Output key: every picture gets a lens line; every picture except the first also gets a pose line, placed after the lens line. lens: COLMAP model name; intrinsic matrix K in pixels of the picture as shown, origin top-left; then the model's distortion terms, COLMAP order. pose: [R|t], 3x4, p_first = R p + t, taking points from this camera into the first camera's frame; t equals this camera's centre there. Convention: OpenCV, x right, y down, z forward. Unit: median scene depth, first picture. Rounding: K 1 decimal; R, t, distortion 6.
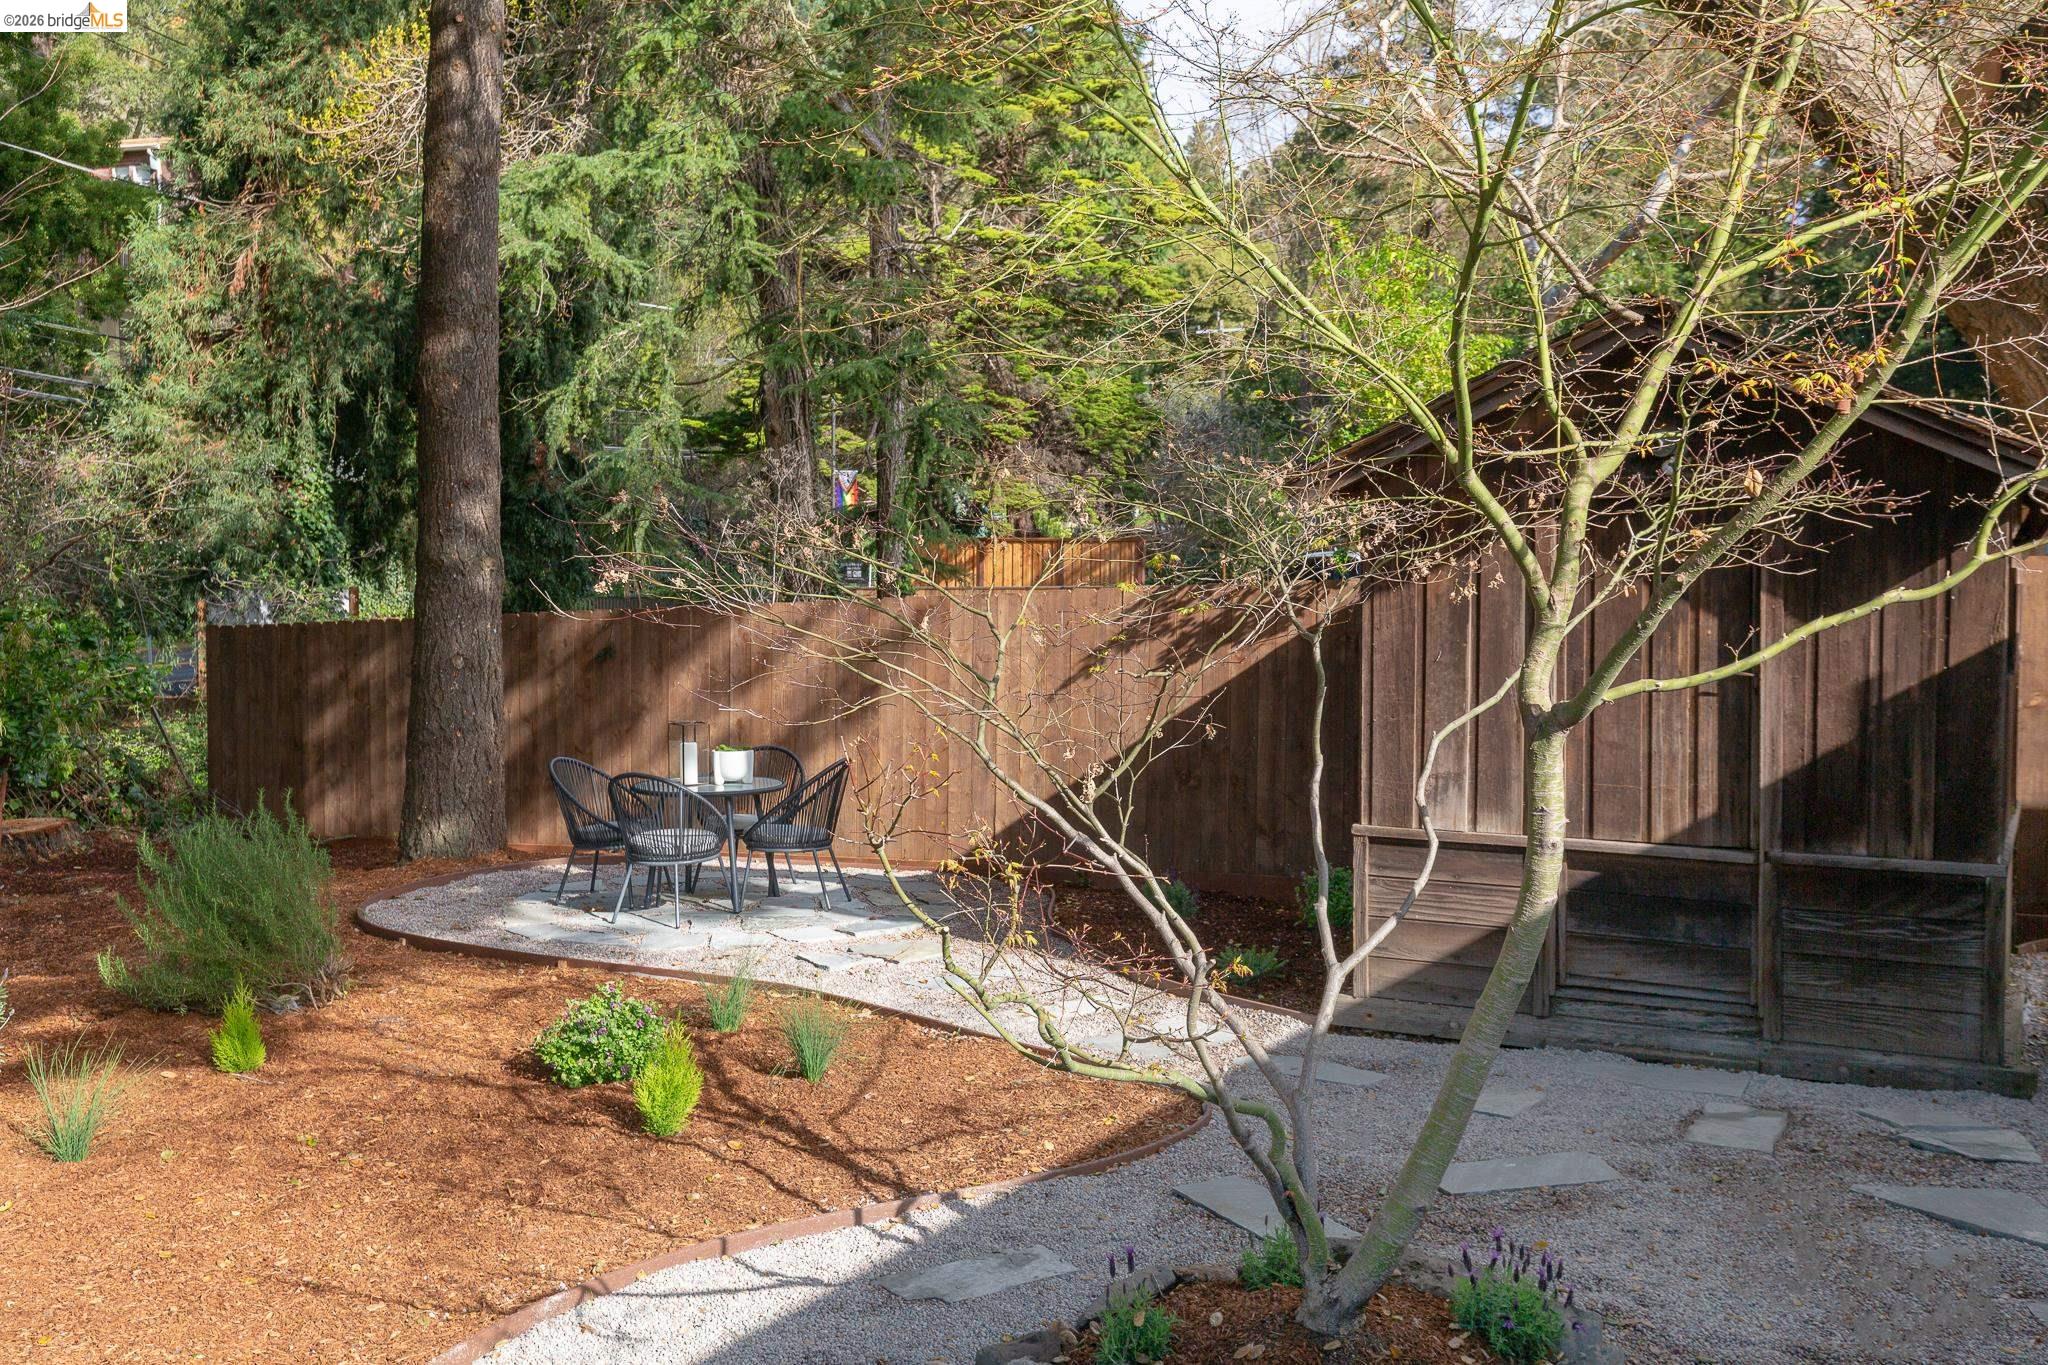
lens RADIAL K [[1947.4, 0, 1032.5], [0, 1947.4, 688.2], [0, 0, 1]] dist [0.005967, 0.000000]
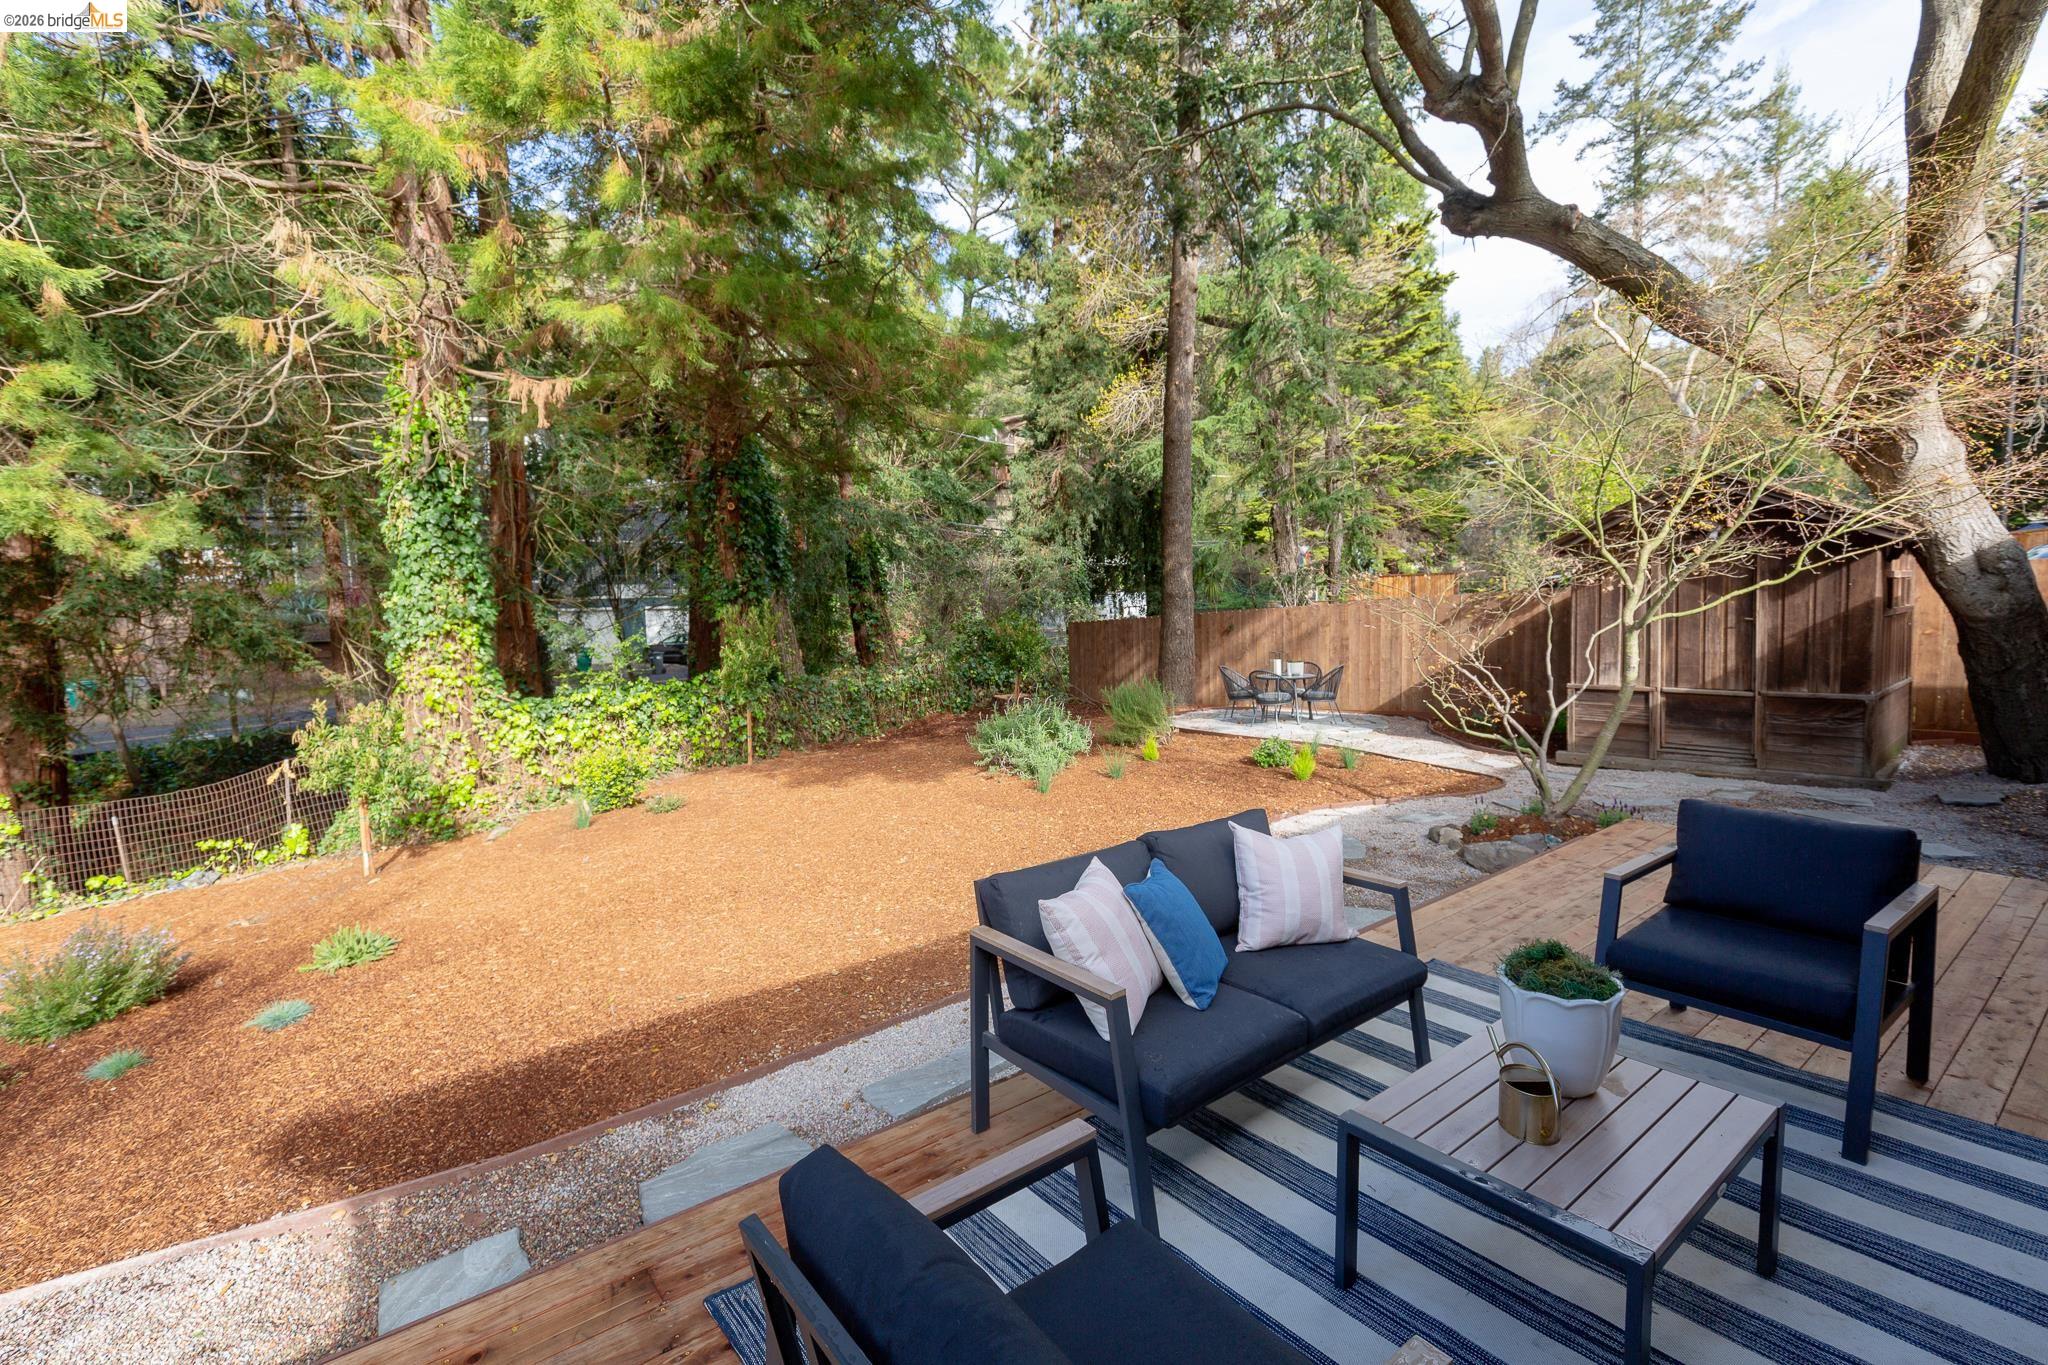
lens RADIAL K [[944.8, 0, 1026.5], [0, 944.8, 676.7], [0, 0, 1]] dist [0.004640, 0.000399]
pose [[0.933282, -0.003046, -0.359131, -0.024344], [0.011323, 0.999716, 0.020946, 0.013751], [0.358965, -0.023615, 0.933052, -0.197630]]
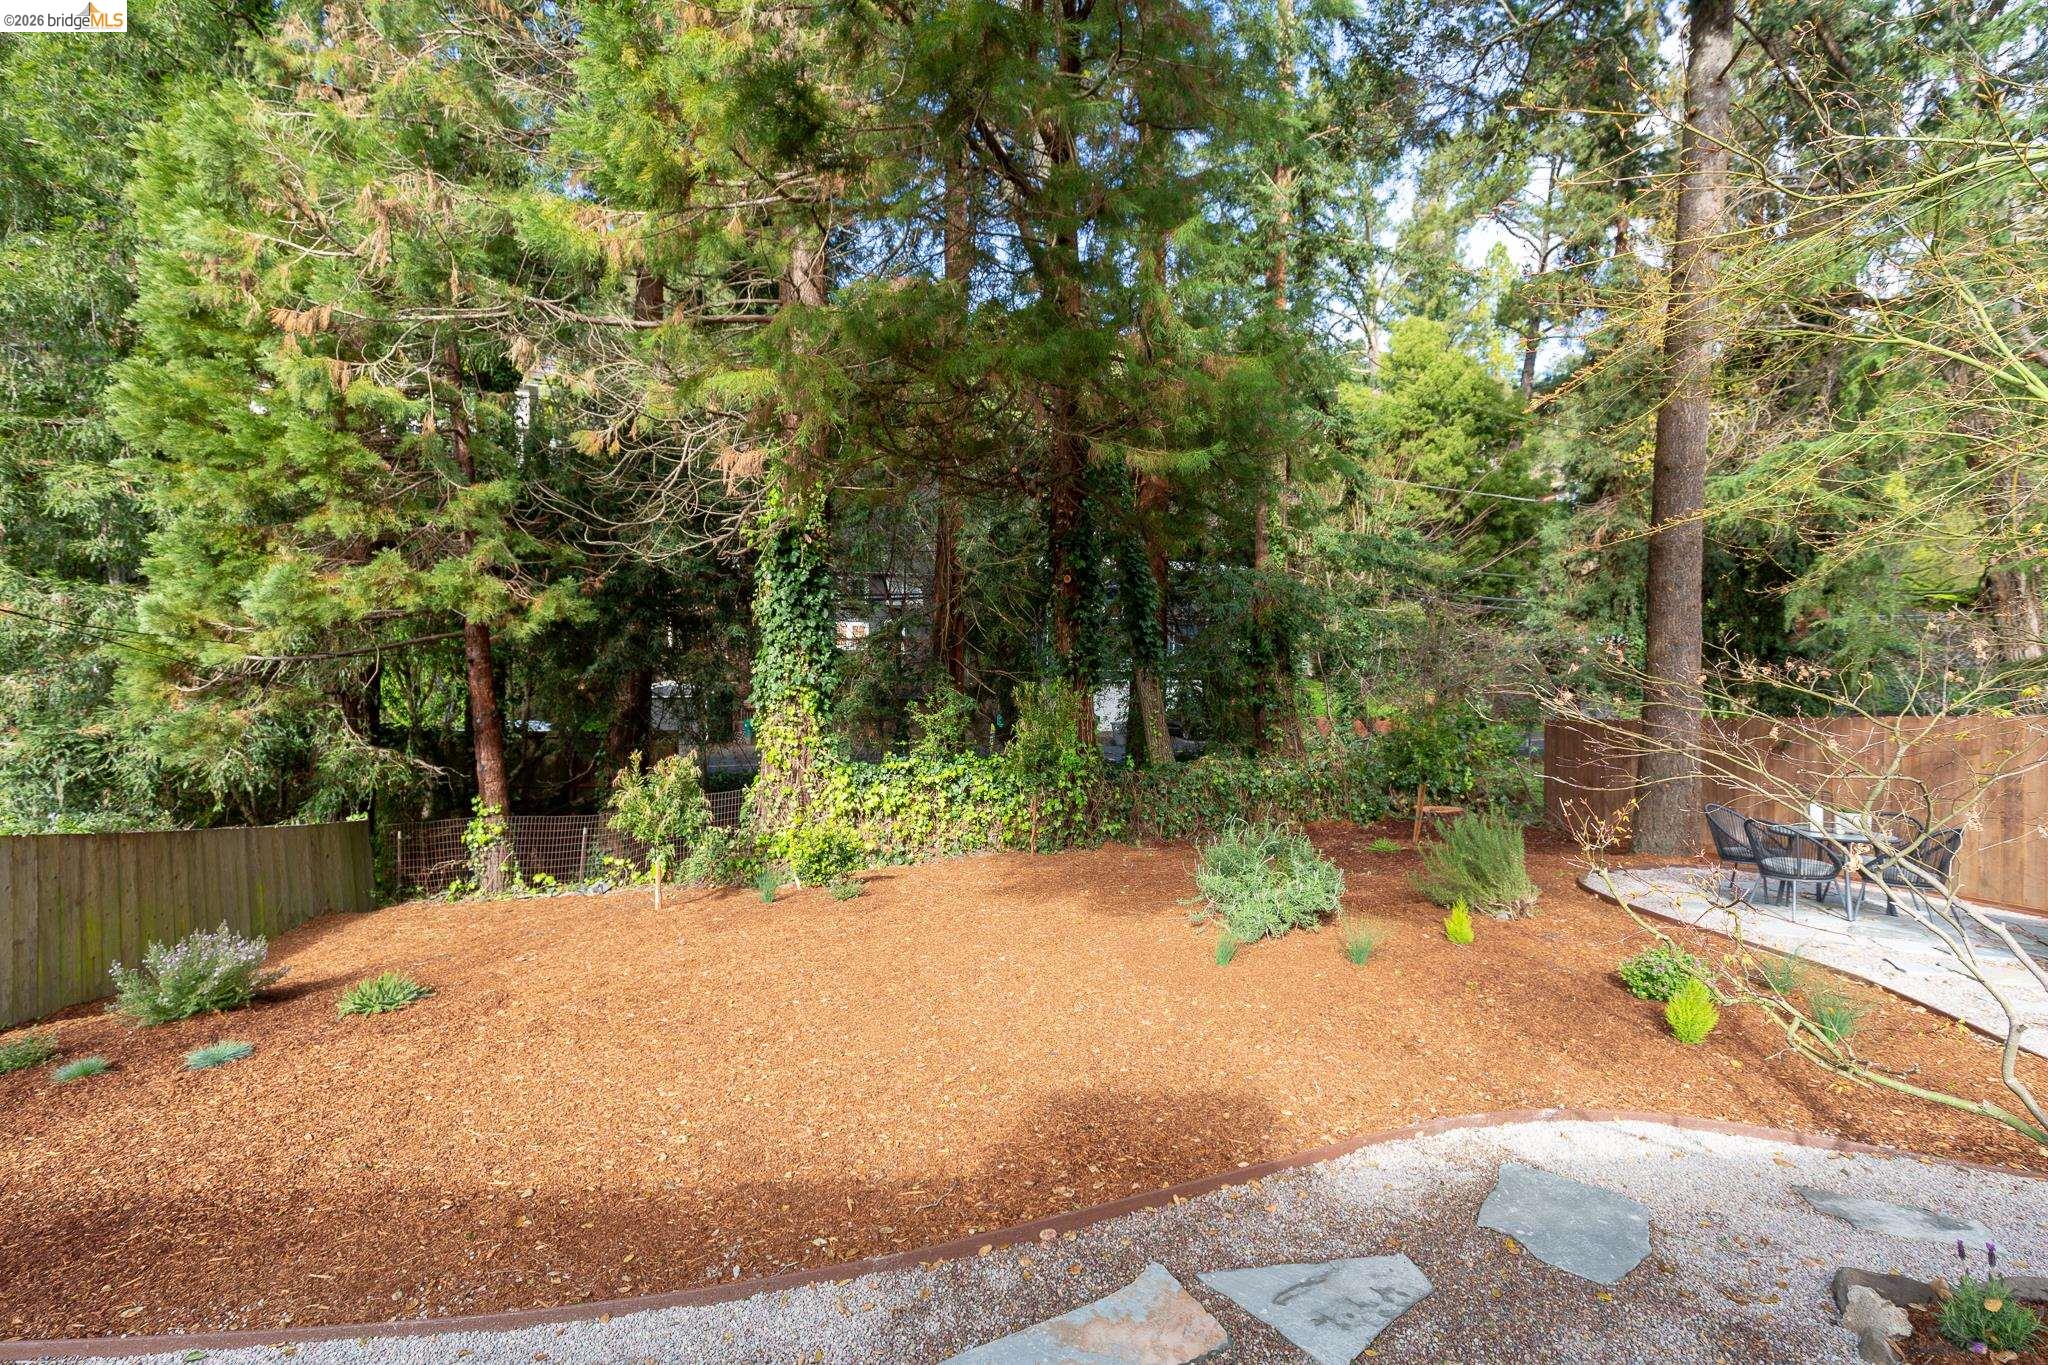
lens RADIAL K [[917.1, 0, 1020.9], [0, 917.1, 681.8], [0, 0, 1]] dist [0.004574, -0.000193]
pose [[0.559139, -0.000469, -0.829074, 0.053147], [-0.057381, 0.997580, -0.039263, -0.003040], [0.827086, 0.069527, 0.557759, 0.038045]]
